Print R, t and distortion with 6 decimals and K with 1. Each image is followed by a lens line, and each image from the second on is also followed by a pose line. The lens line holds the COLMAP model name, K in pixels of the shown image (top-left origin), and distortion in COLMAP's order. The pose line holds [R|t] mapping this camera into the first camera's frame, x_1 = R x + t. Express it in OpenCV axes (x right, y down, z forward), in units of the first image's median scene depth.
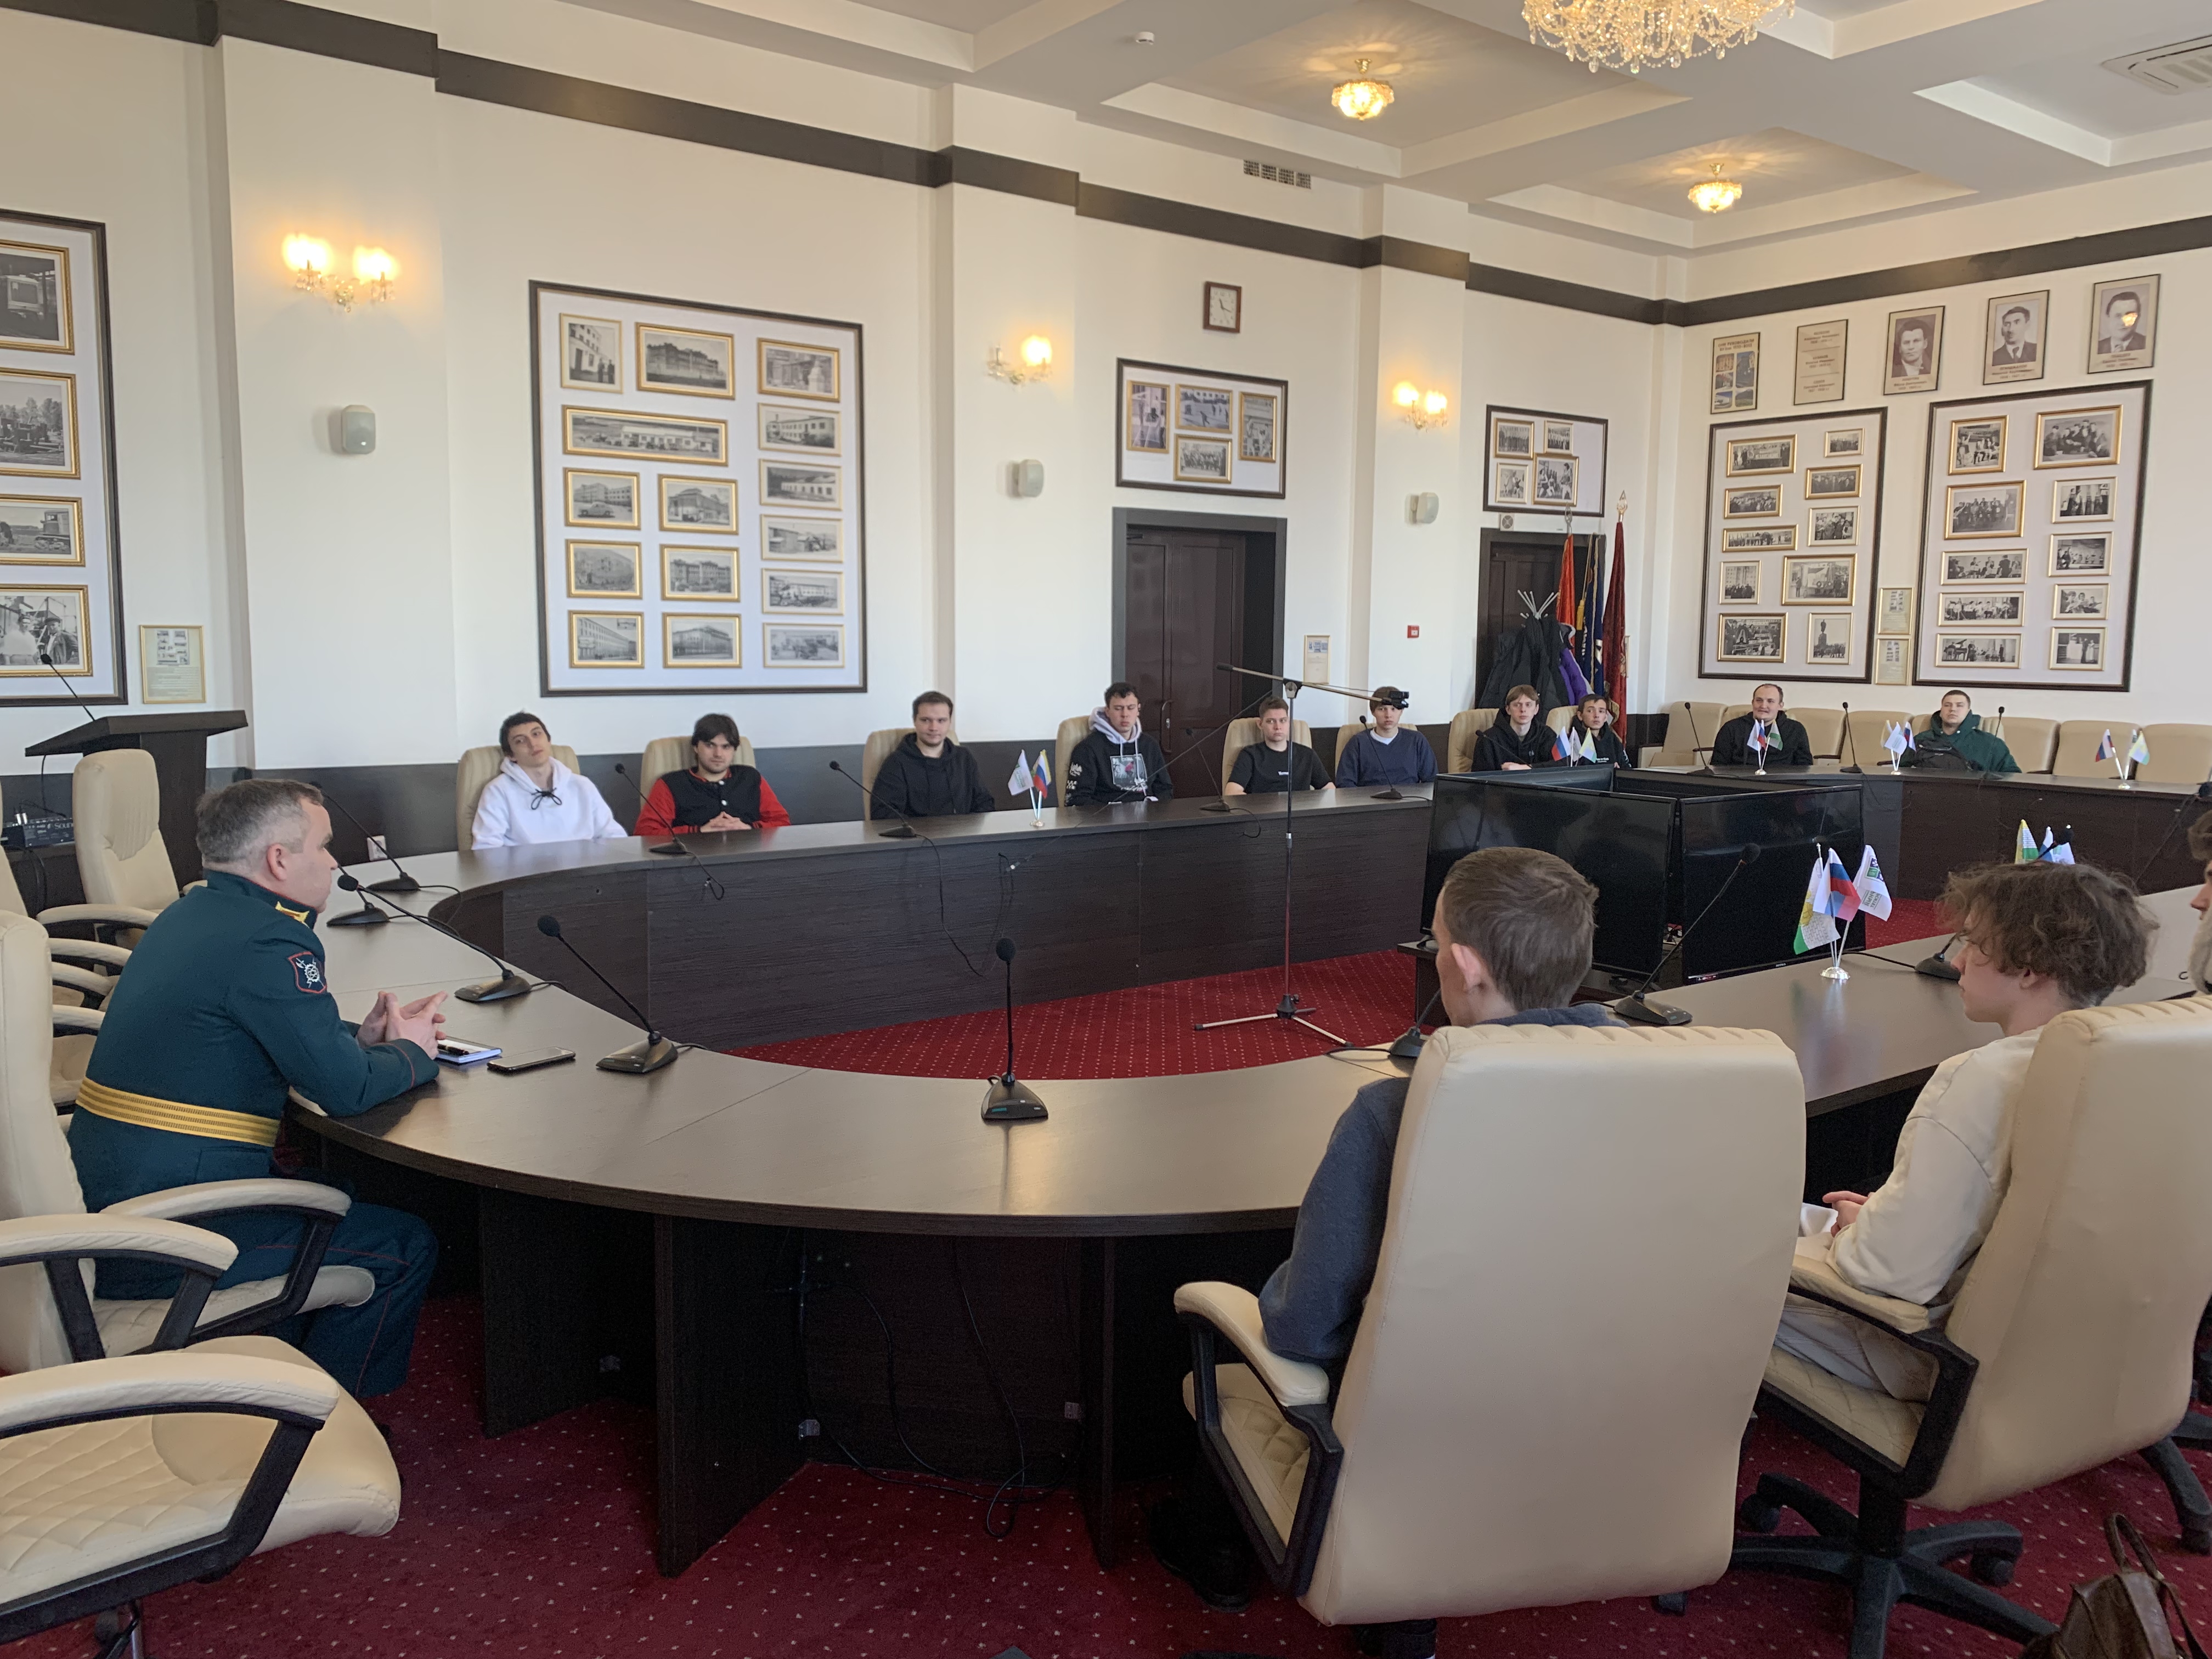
lens RADIAL K [[1686.1, 0, 1106.0], [0, 1686.1, 829.5], [0, 0, 1]] dist [0.079055, -0.073533]
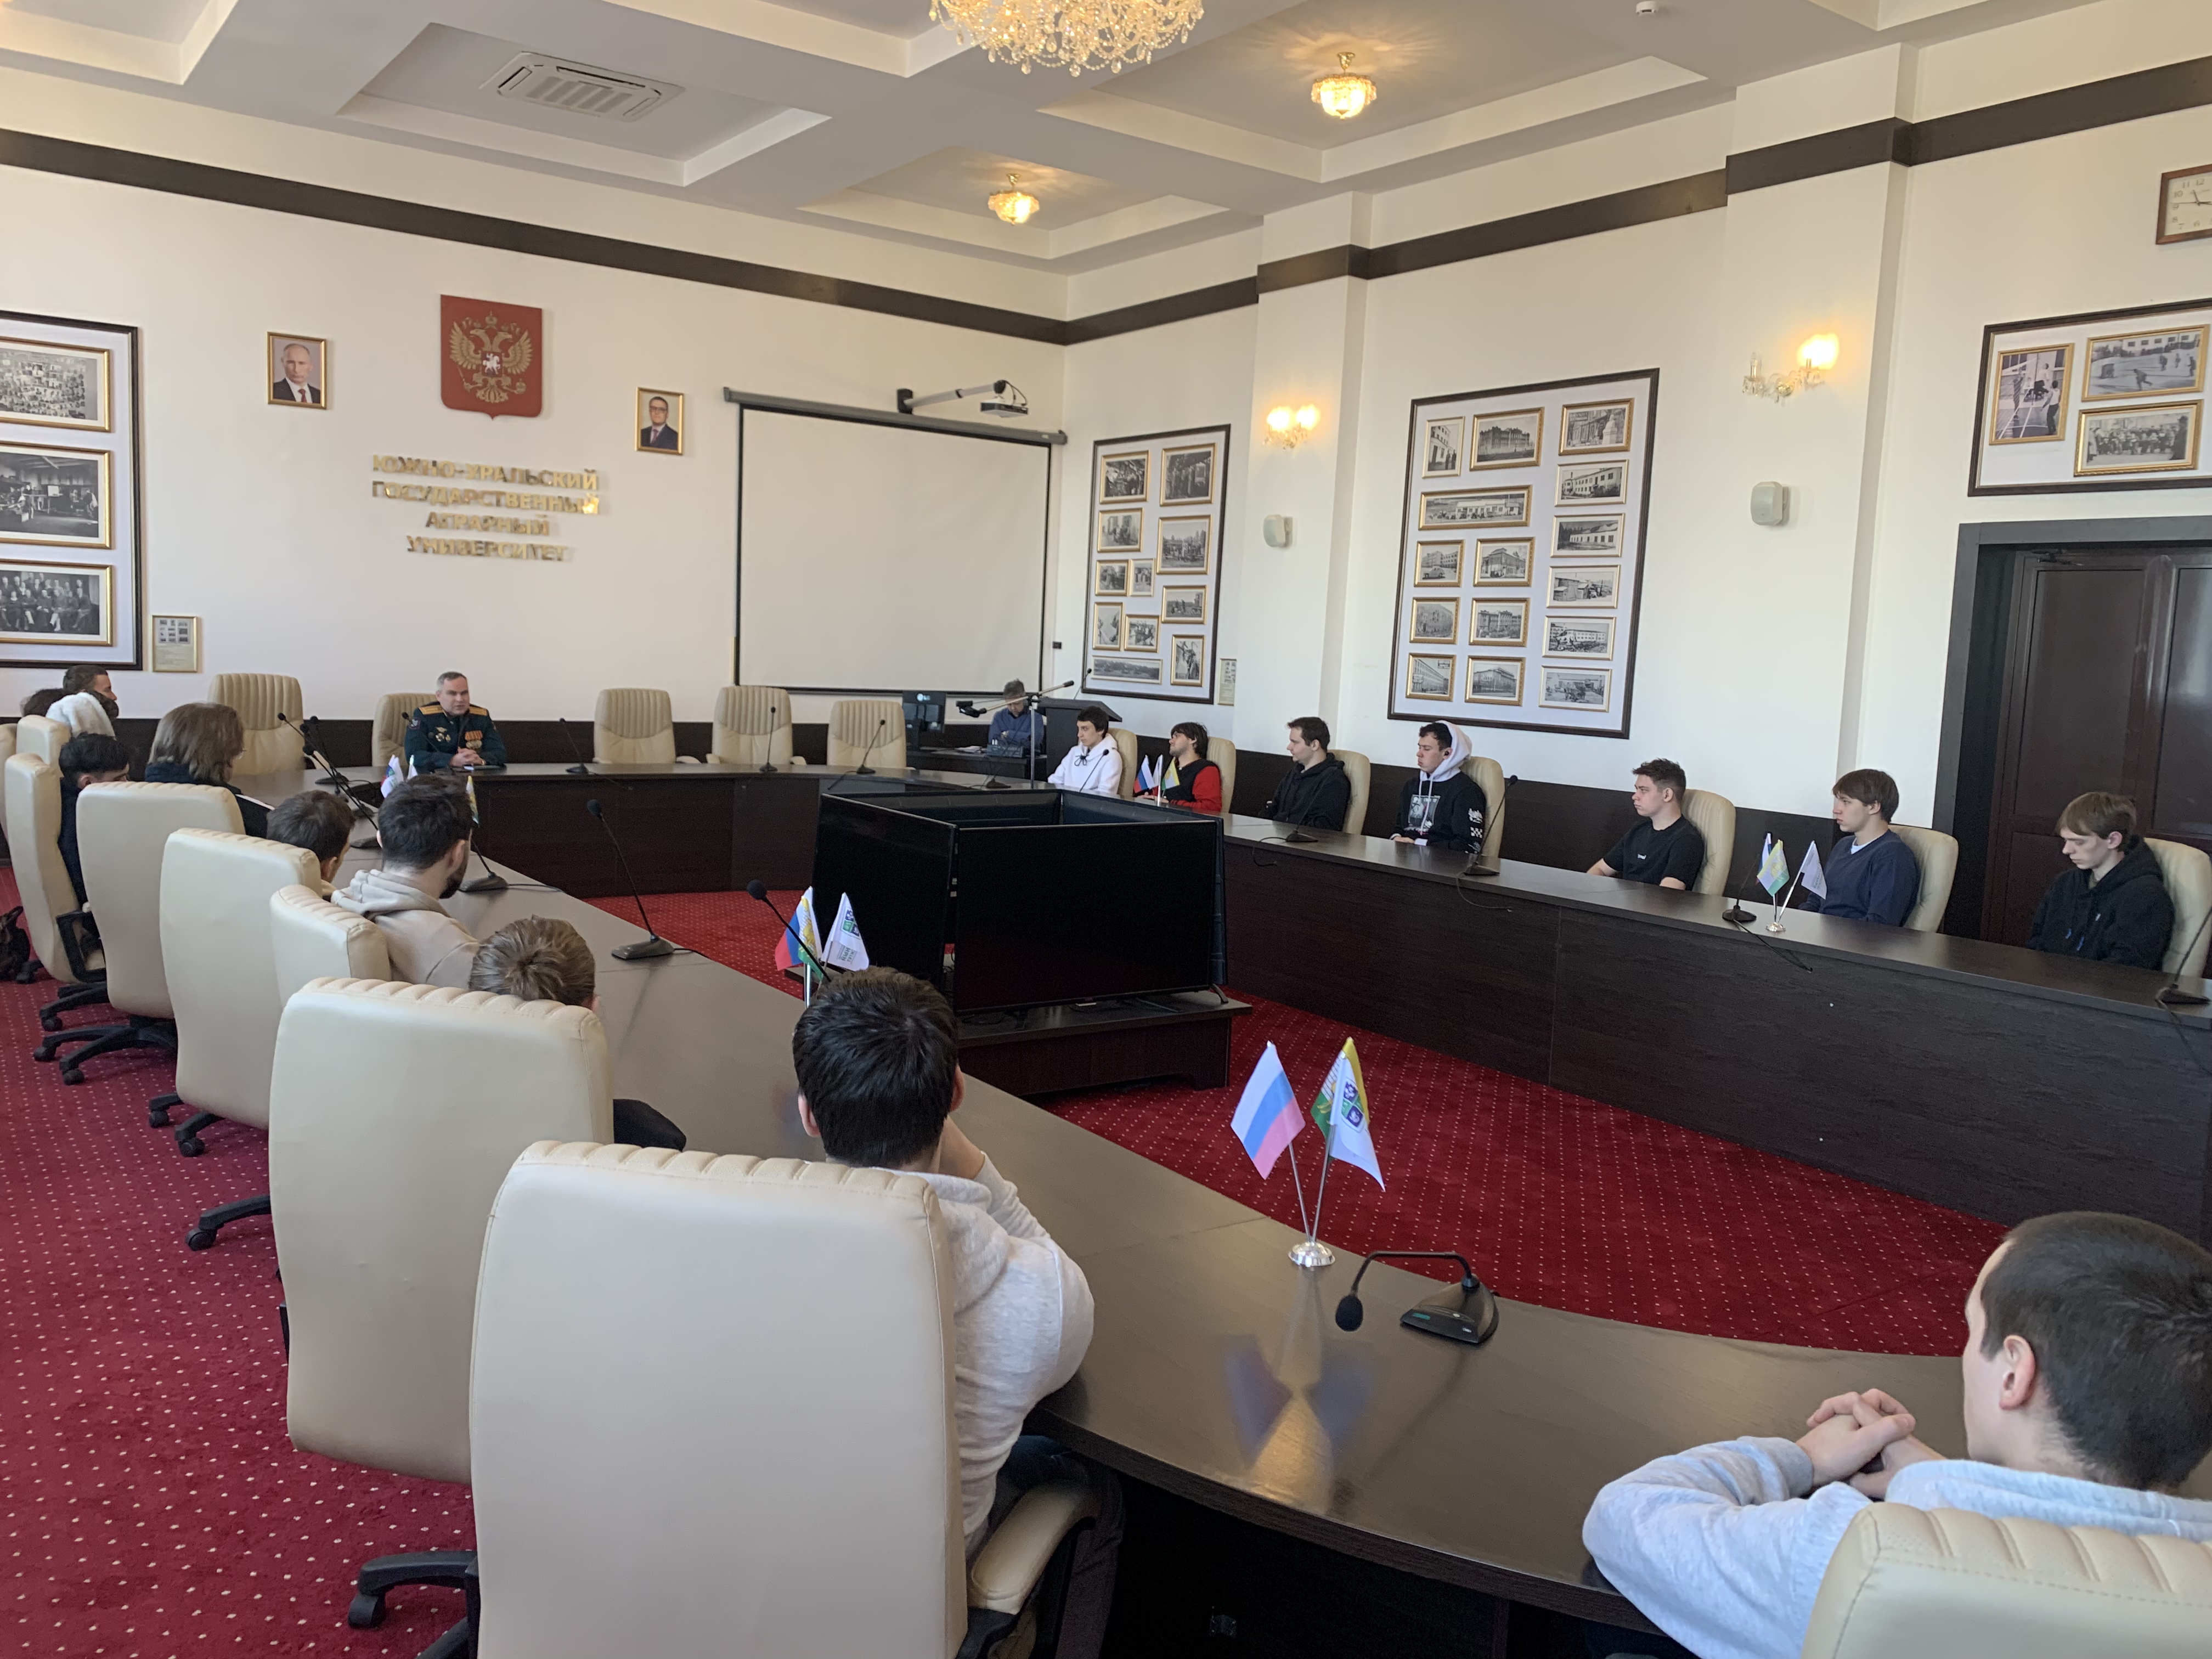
lens RADIAL K [[1686.1, 0, 1106.0], [0, 1686.1, 829.5], [0, 0, 1]] dist [0.079055, -0.073533]
pose [[-0.007611, 0.095348, -0.995415, 0.884469], [-0.166860, 0.981366, 0.095278, -0.075653], [0.985951, 0.166821, 0.008441, 0.728717]]
